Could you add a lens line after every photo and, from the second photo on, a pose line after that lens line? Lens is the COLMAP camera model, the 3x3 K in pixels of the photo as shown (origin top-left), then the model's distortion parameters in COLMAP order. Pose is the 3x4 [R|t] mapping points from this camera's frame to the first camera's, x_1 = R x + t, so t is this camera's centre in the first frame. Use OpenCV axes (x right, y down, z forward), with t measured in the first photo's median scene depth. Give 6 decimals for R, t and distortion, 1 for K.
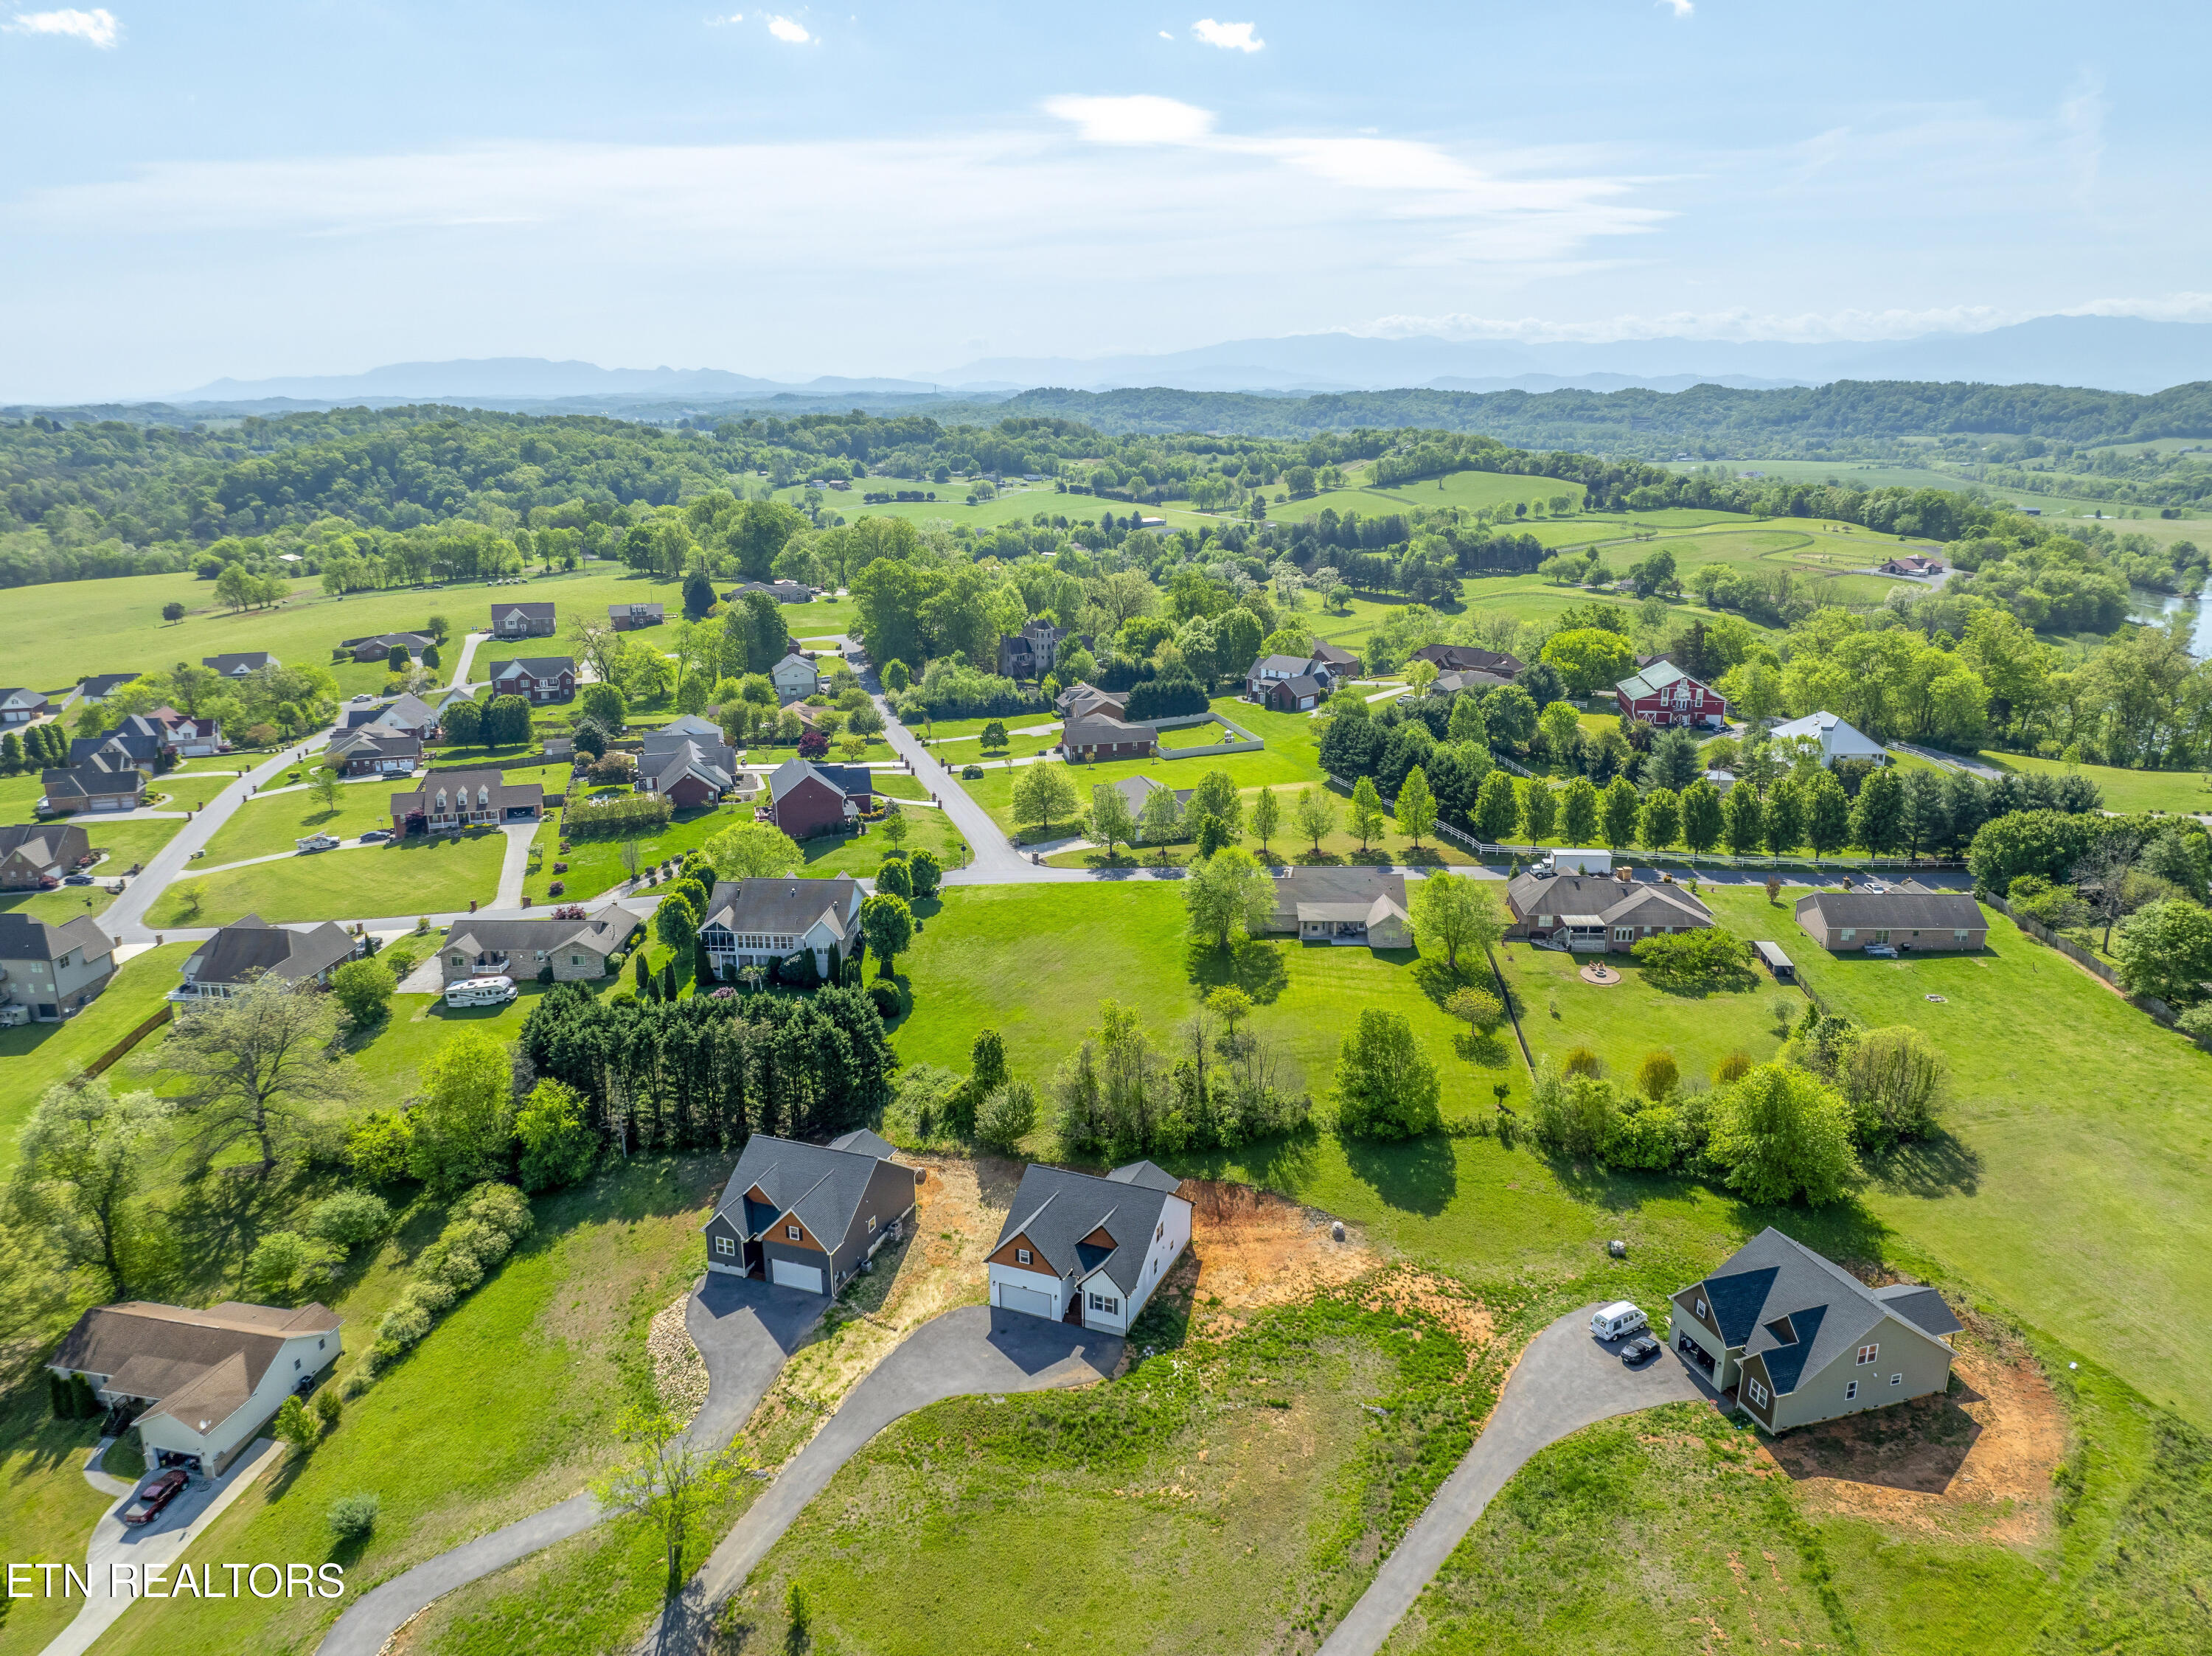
lens RADIAL K [[1556.5, 0, 1108.4], [0, 1556.5, 829.4], [0, 0, 1]] dist [-0.031982, -0.007553]
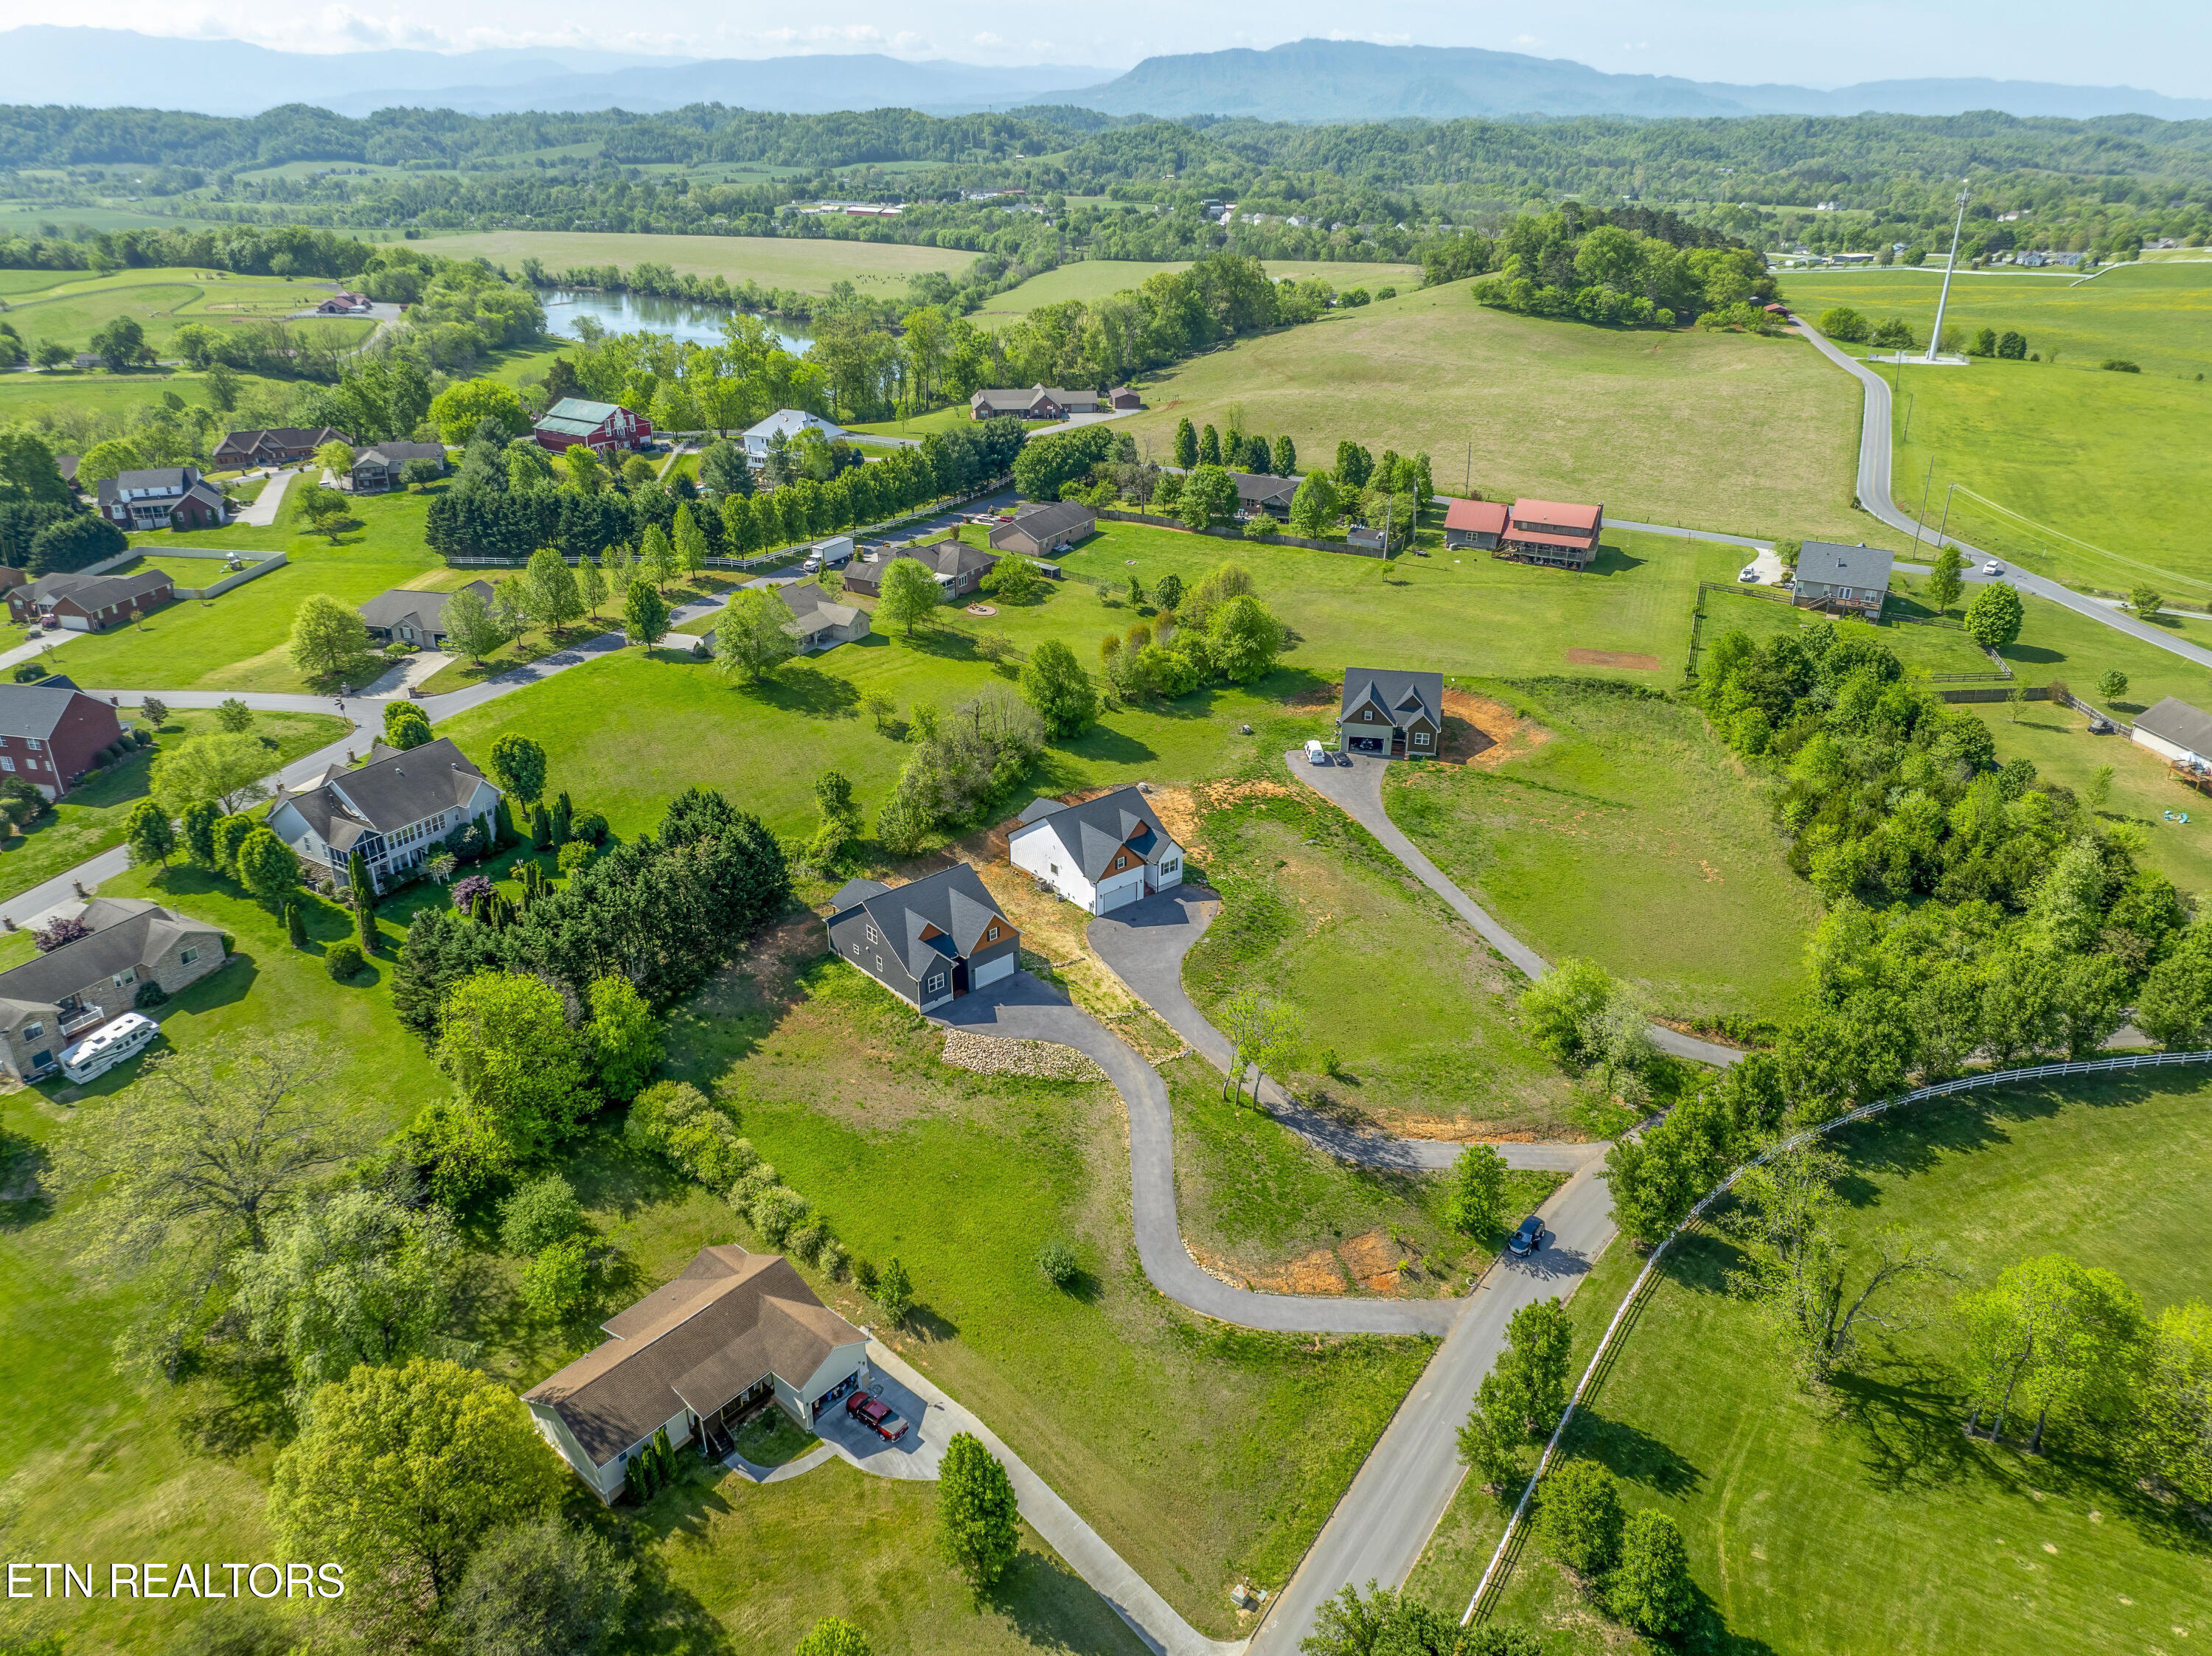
lens RADIAL K [[1563.0, 0, 1107.5], [0, 1563.0, 830.5], [0, 0, 1]] dist [-0.052566, 0.024166]
pose [[0.464912, -0.370745, 0.803993, -0.972350], [0.237341, 0.927052, 0.290248, -0.116031], [-0.852951, 0.055880, 0.518991, 0.292325]]
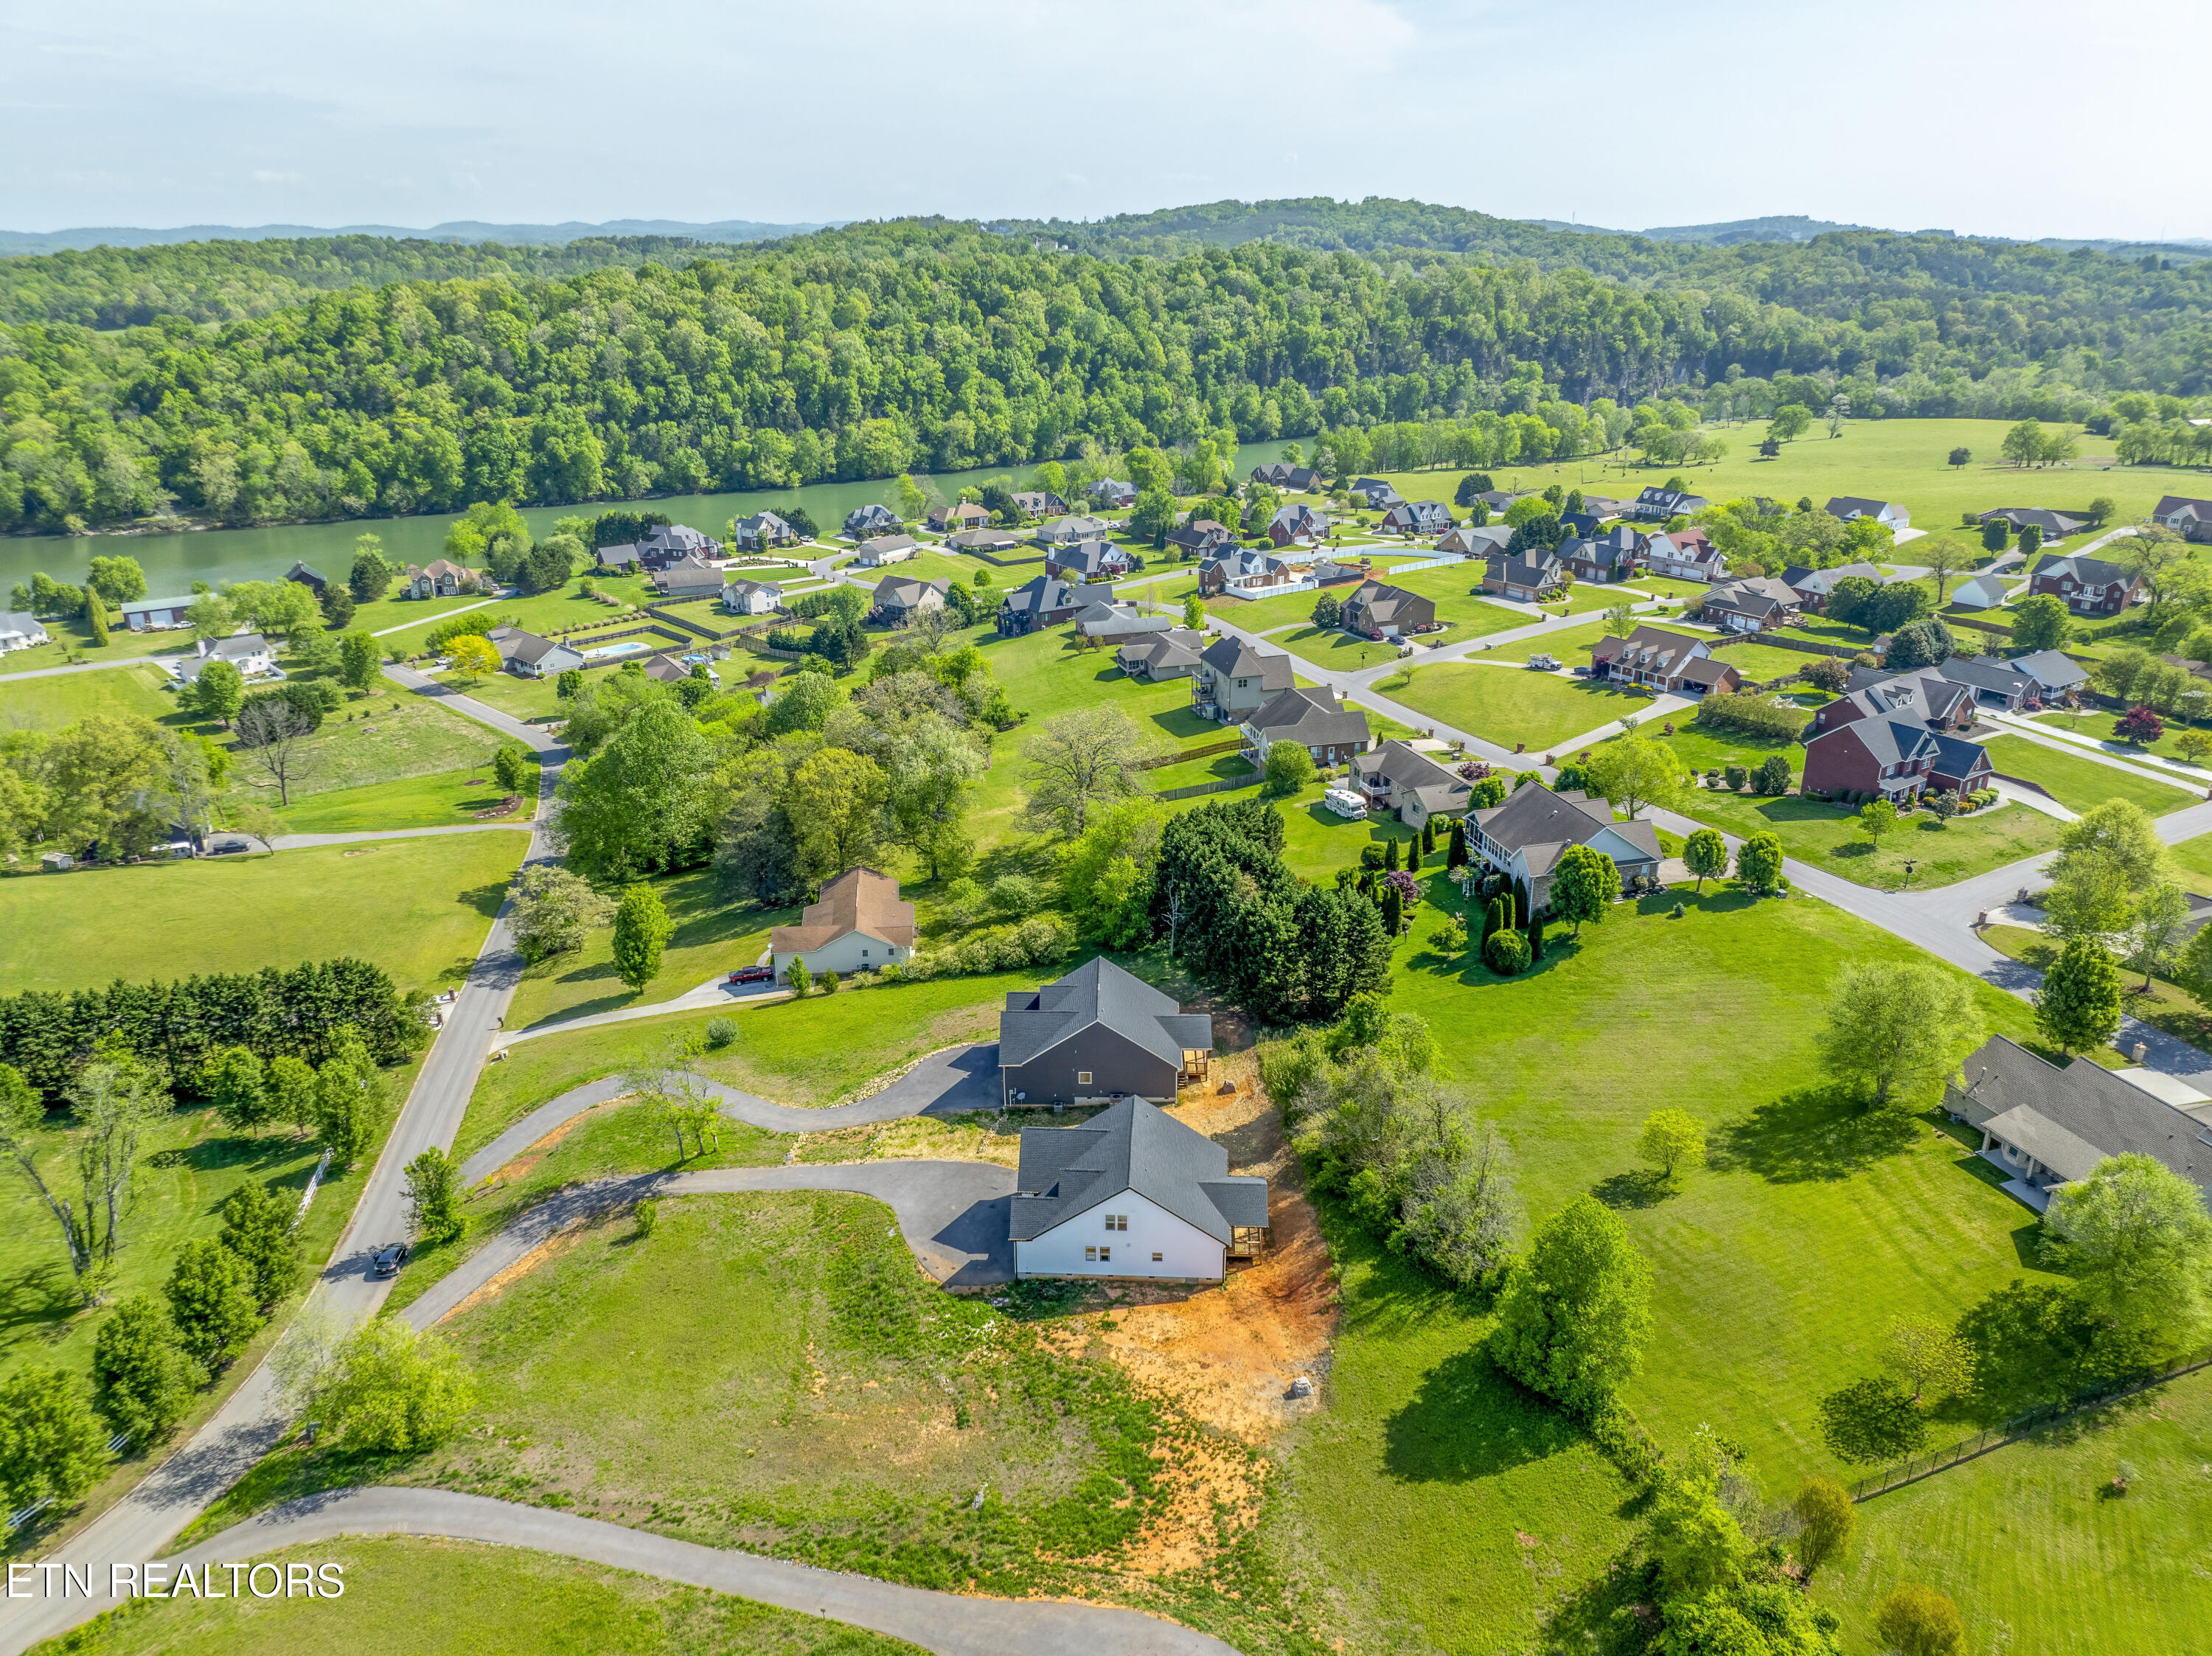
lens RADIAL K [[1556.5, 0, 1108.4], [0, 1556.5, 829.4], [0, 0, 1]] dist [-0.031982, -0.007553]
pose [[0.332648, 0.339527, -0.879811, 0.661940], [-0.253126, 0.930852, 0.263519, -0.161481], [0.908445, 0.135044, 0.395589, 0.562525]]
